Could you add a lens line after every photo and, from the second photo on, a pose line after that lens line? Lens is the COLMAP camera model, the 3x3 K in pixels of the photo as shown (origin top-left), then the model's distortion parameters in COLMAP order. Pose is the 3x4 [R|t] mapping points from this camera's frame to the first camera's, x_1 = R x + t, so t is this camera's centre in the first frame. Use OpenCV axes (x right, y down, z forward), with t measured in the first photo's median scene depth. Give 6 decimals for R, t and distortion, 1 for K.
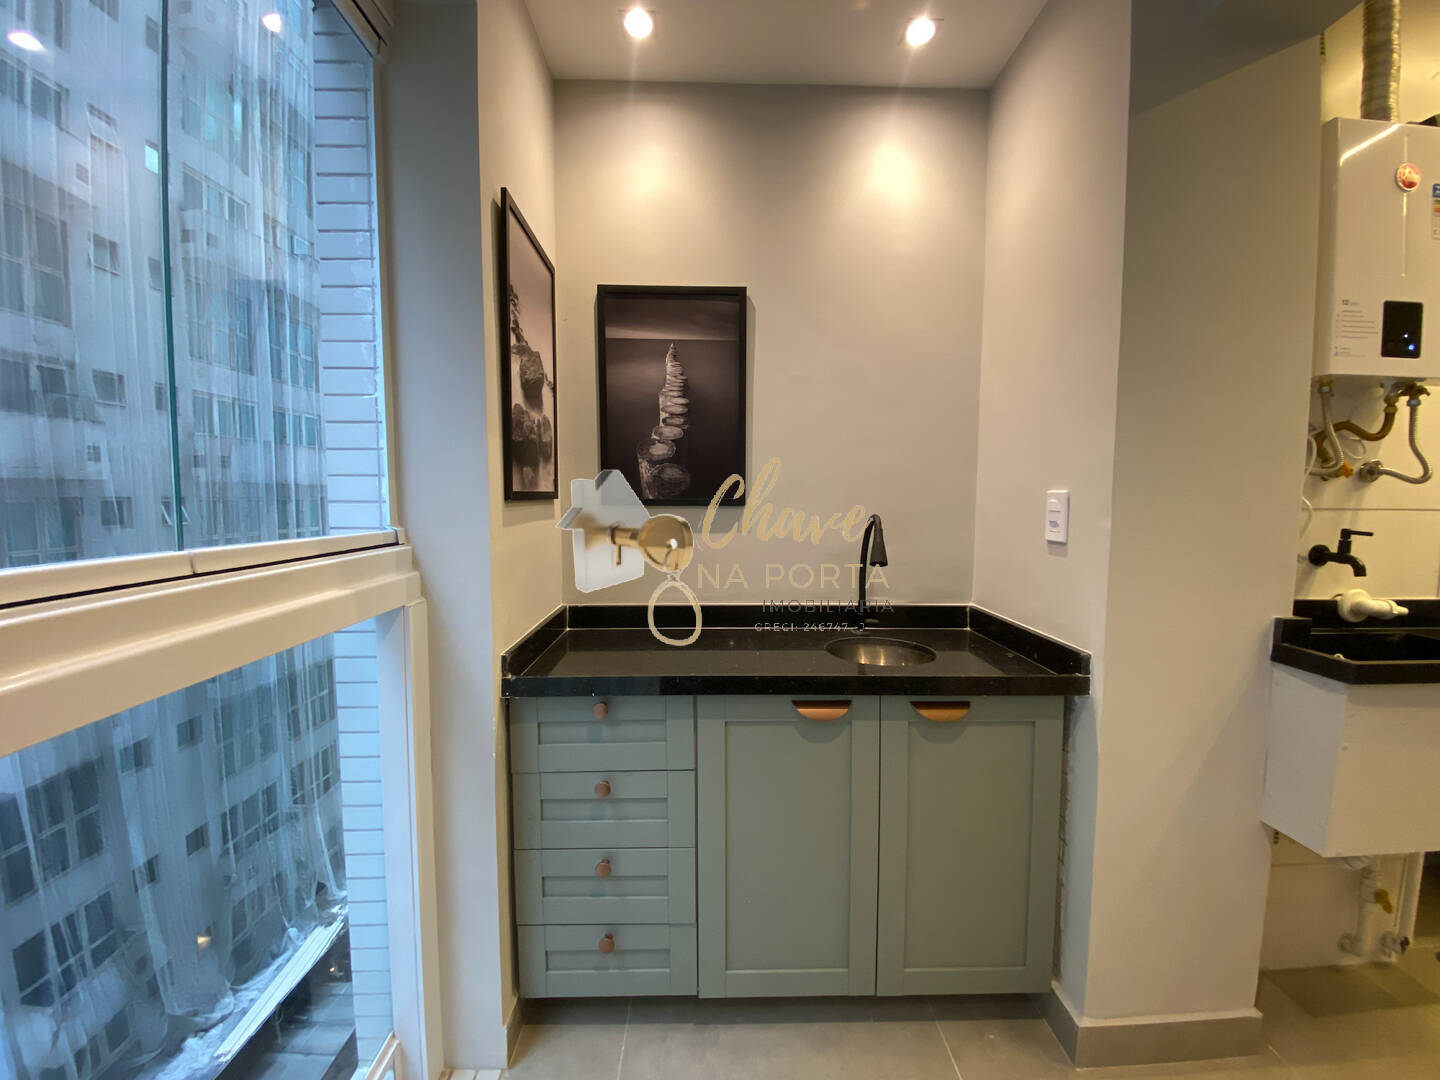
lens RADIAL K [[581.8, 0, 719.9], [0, 581.8, 535.0], [0, 0, 1]] dist [-0.008608, -0.003932]
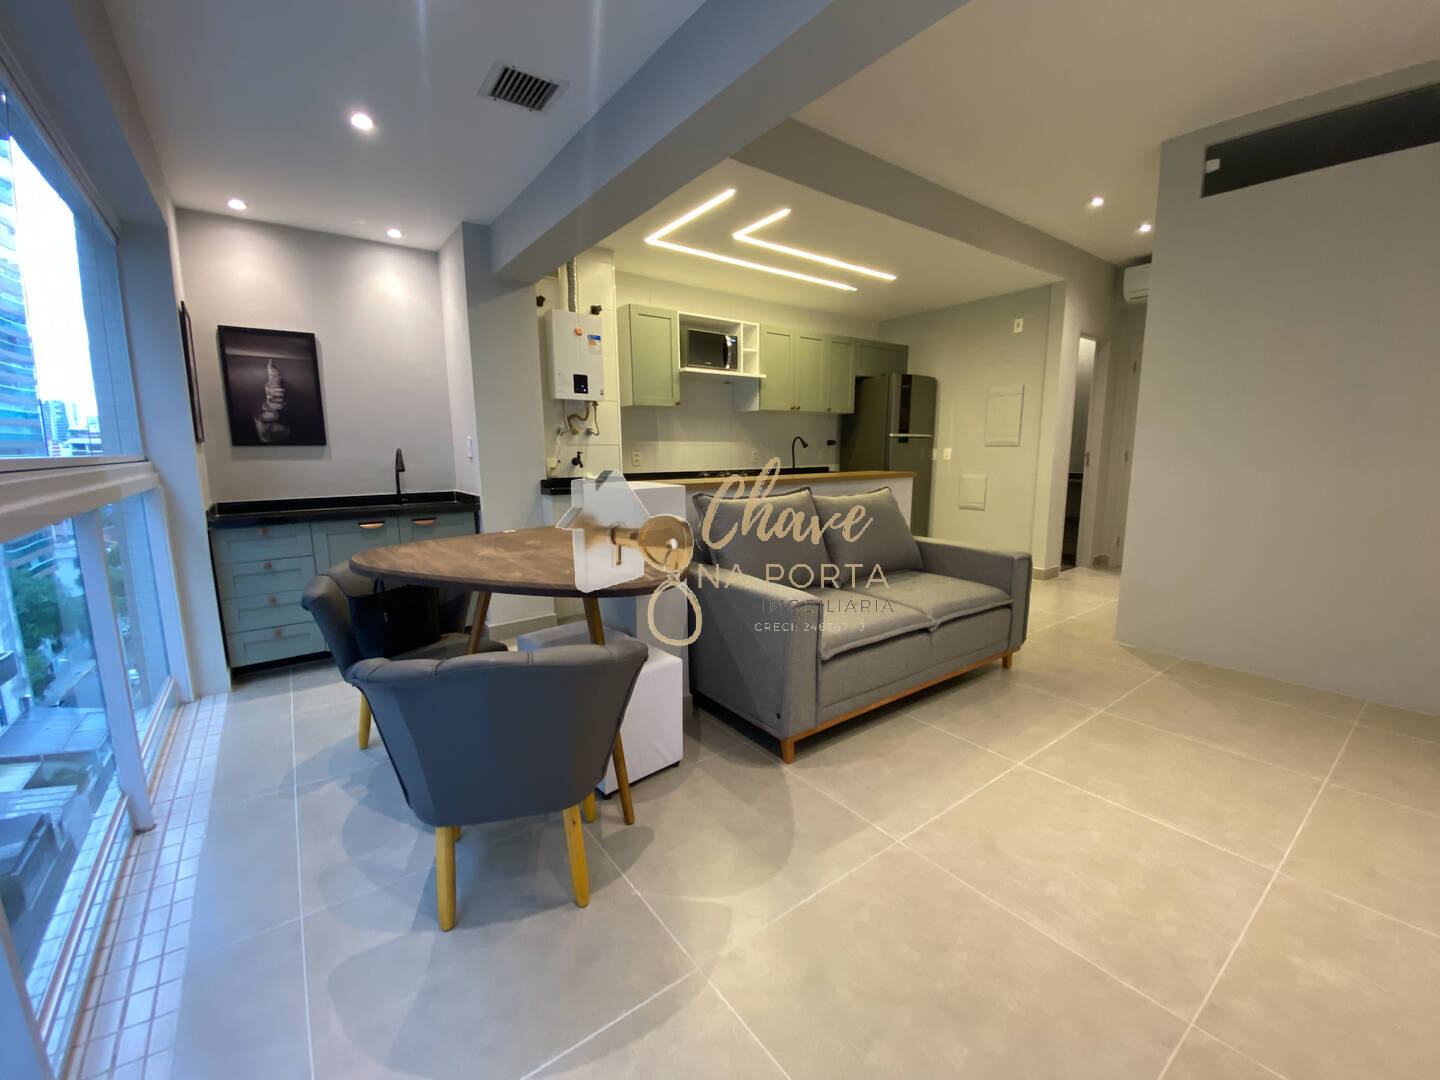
lens RADIAL K [[581.8, 0, 733.9], [0, 581.8, 543.7], [0, 0, 1]] dist [-0.008608, -0.003932]
pose [[0.798127, -0.101860, 0.593816, -0.055572], [0.041321, 0.992538, 0.114717, 0.118837], [-0.601070, -0.067022, 0.796381, -1.489356]]
